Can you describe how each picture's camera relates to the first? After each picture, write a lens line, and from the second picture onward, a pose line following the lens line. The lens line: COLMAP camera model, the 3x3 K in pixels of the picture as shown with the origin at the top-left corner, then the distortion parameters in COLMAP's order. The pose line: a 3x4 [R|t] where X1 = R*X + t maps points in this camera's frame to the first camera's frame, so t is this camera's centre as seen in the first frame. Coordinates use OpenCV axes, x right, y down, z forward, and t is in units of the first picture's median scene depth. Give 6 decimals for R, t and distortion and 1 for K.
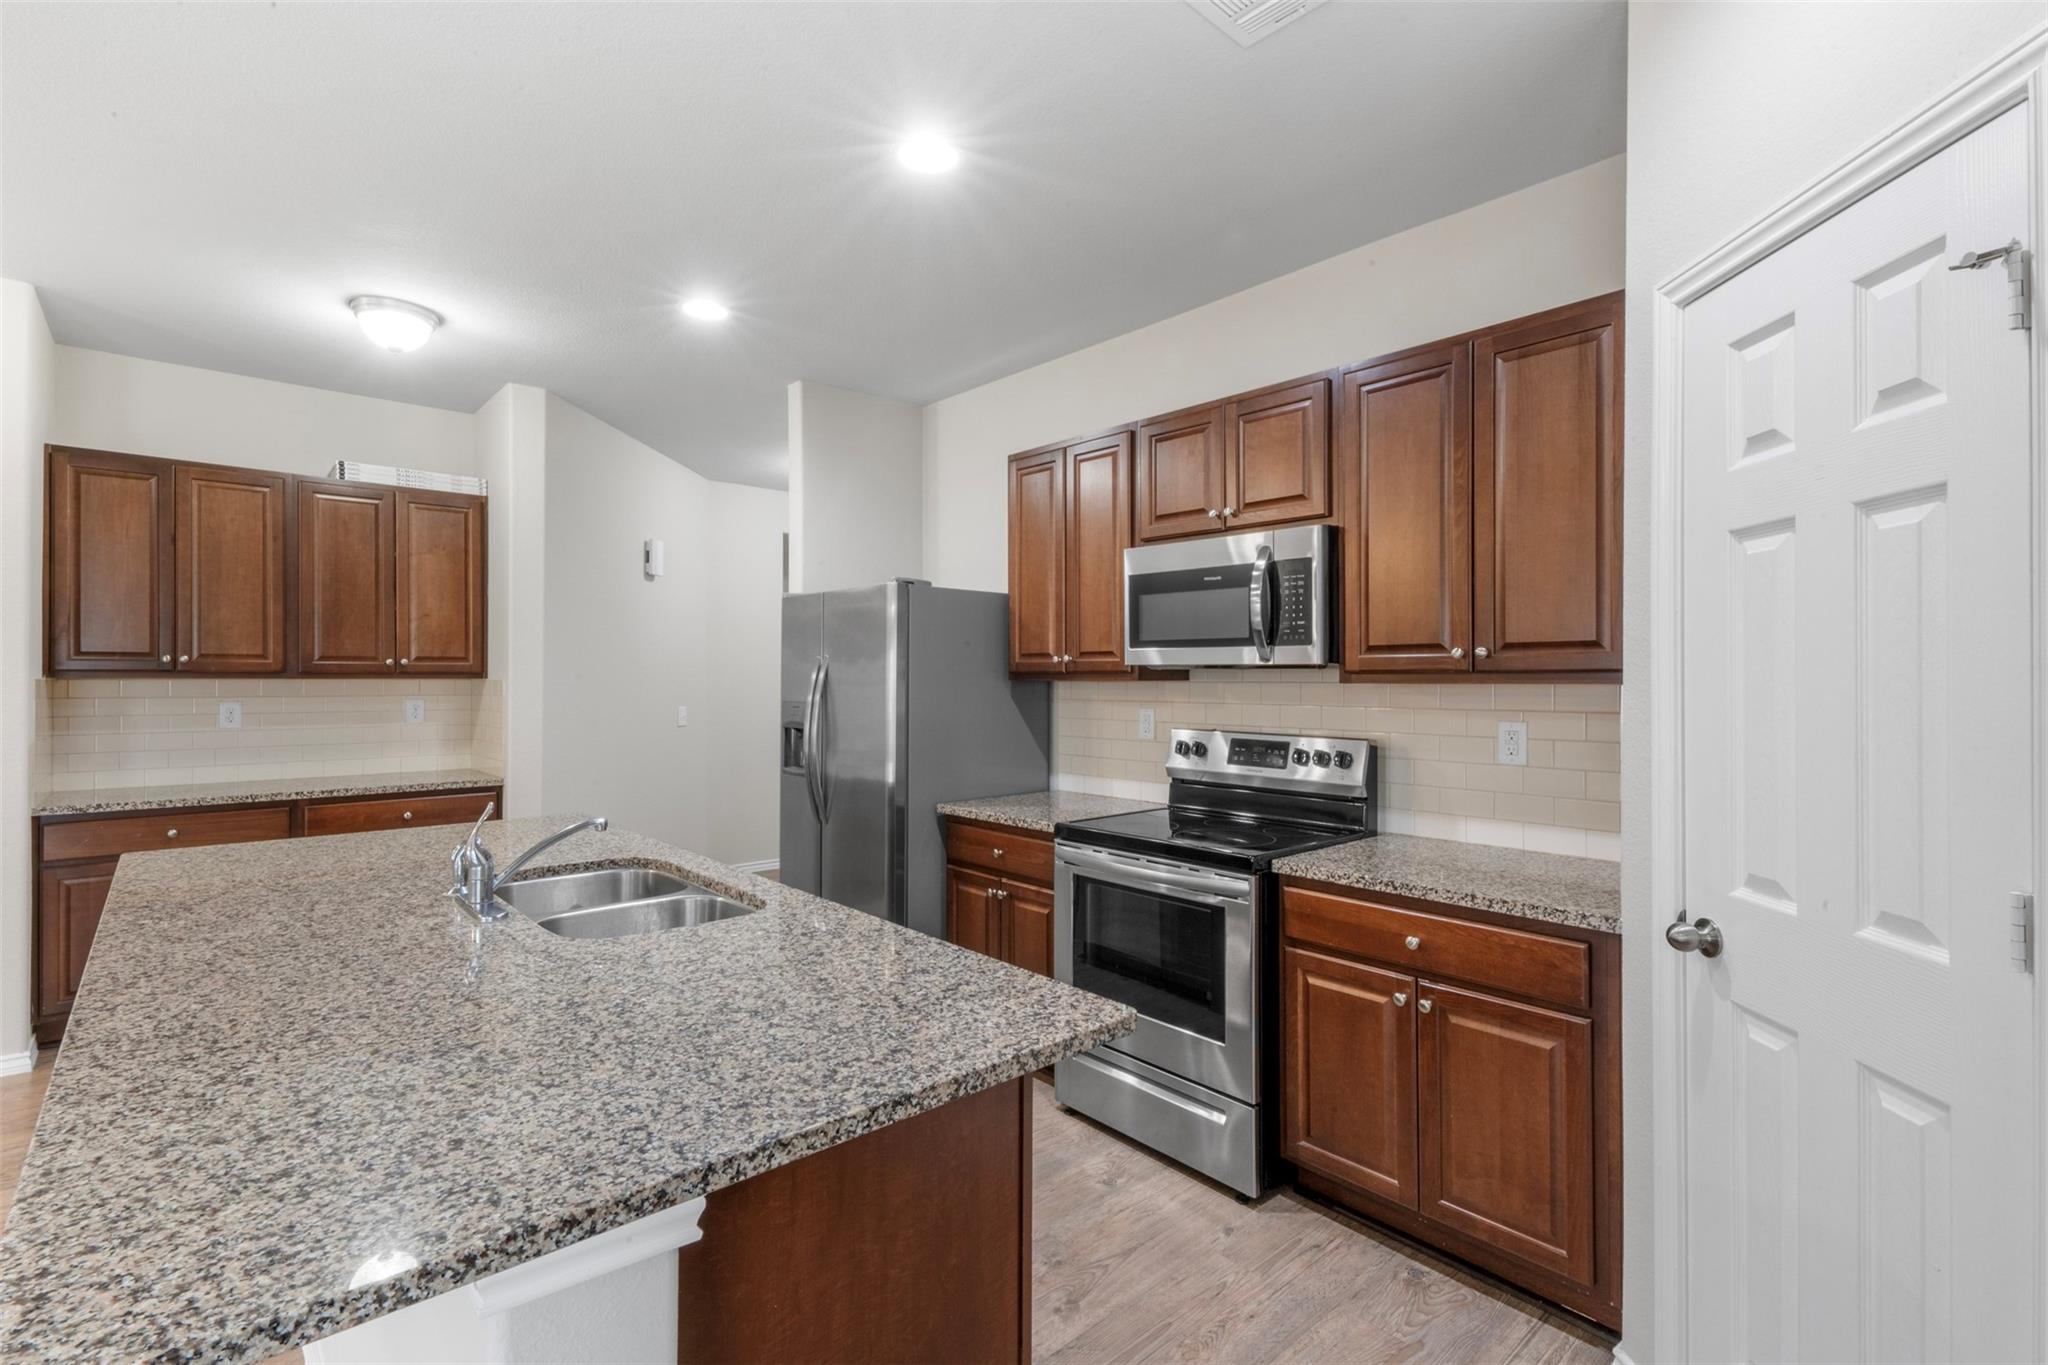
lens RADIAL K [[942.0, 0, 1024.0], [0, 942.0, 682.5], [0, 0, 1]] dist [0.000540, 0.000032]
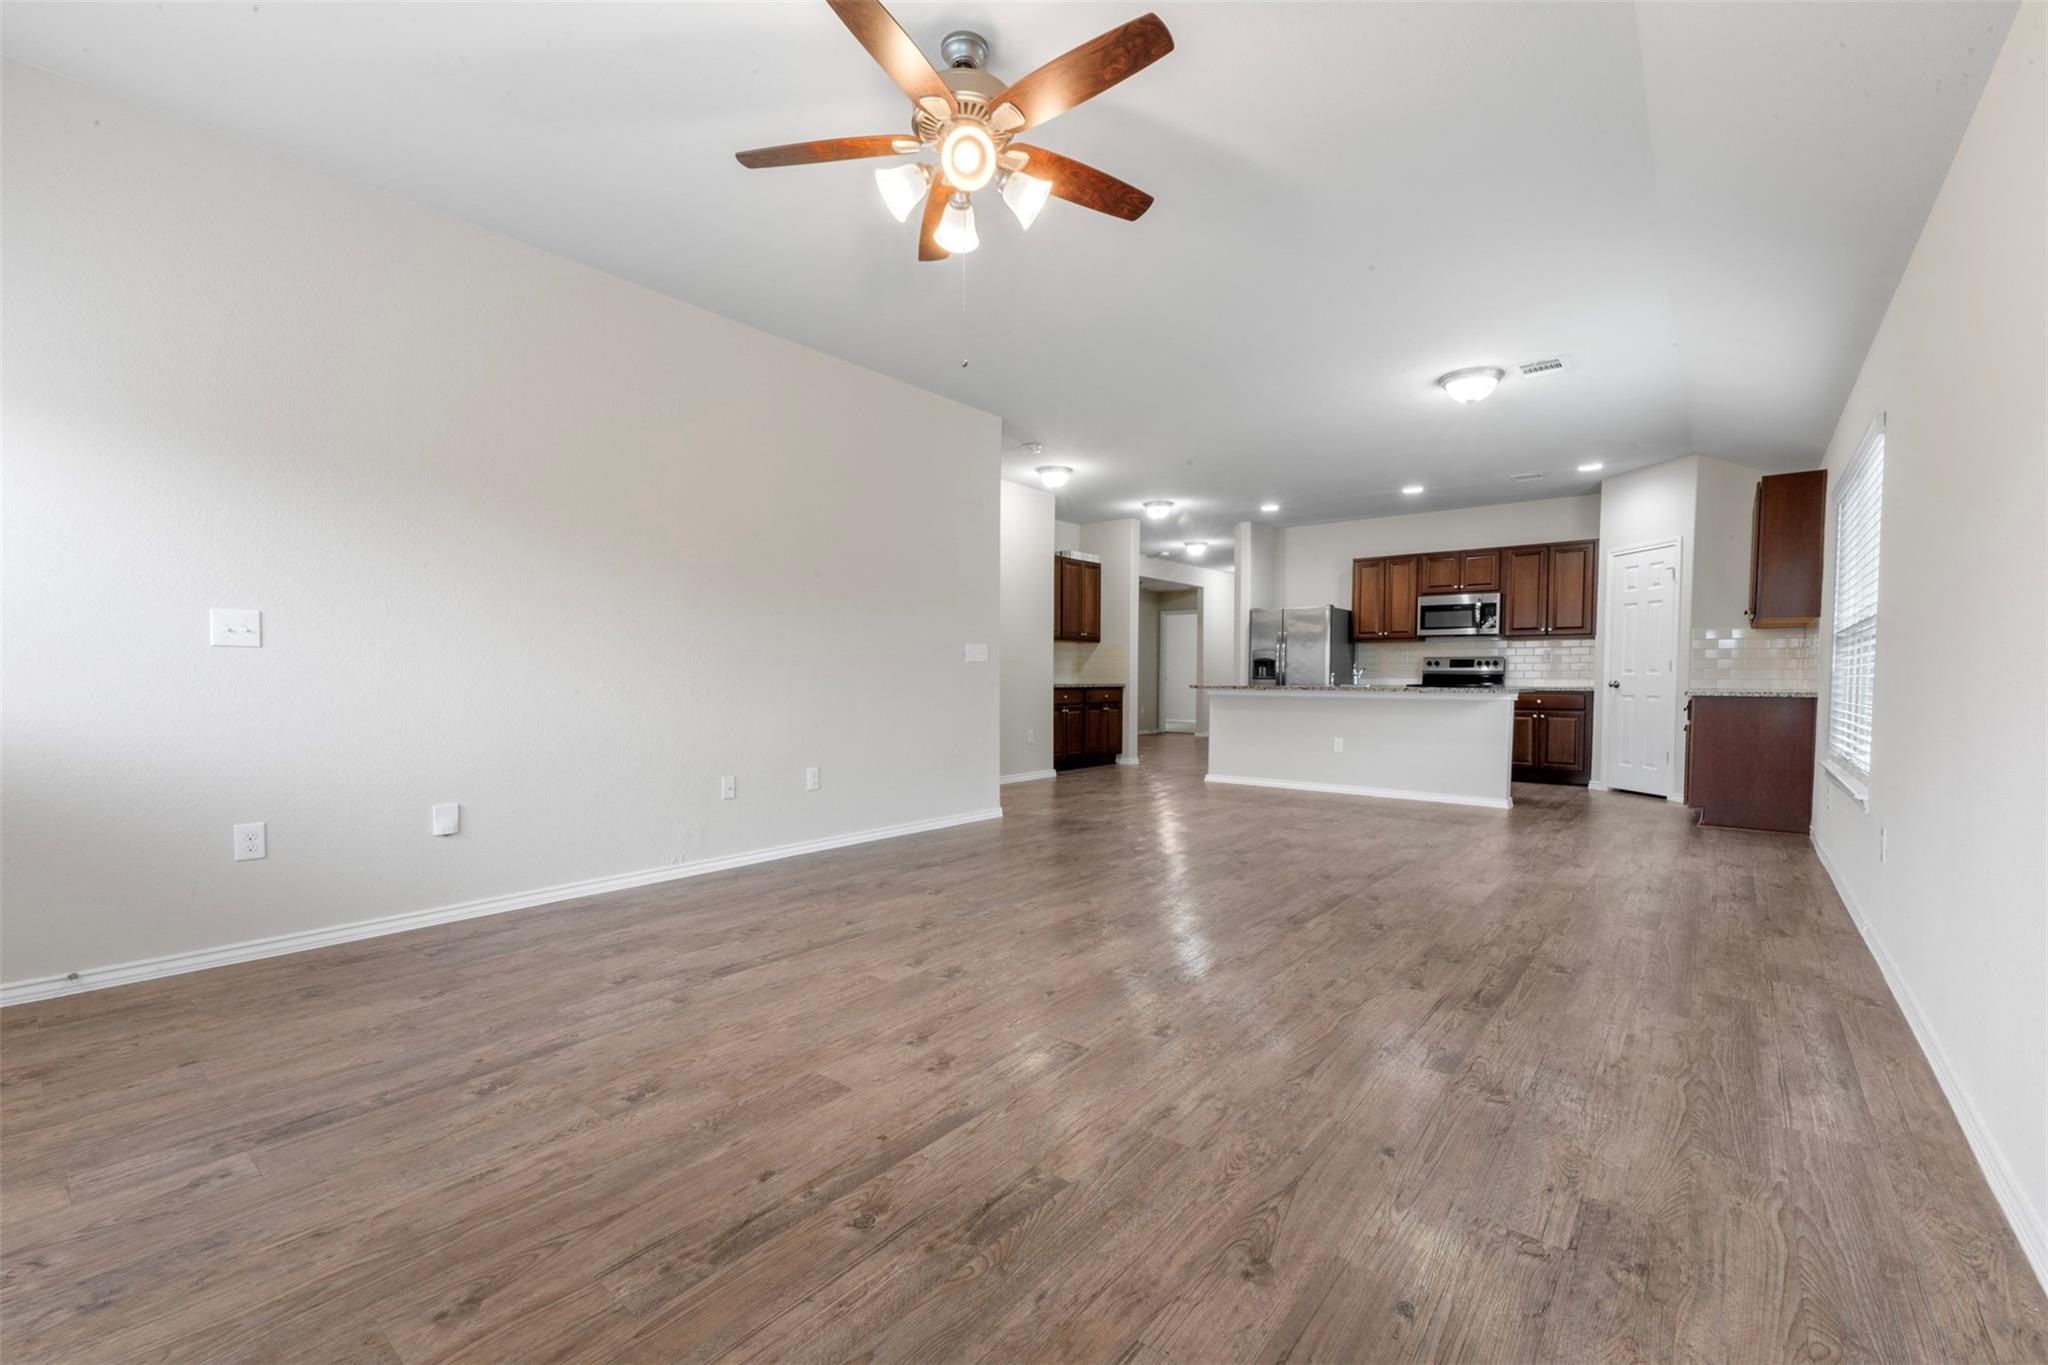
lens RADIAL K [[854.1, 0, 1025.2], [0, 854.1, 712.8], [0, 0, 1]] dist [0.000293, 0.000022]
pose [[0.987891, -0.005303, 0.155058, -1.700765], [-0.000216, 0.999368, 0.035554, 0.144296], [-0.155148, -0.035157, 0.987265, -1.656408]]
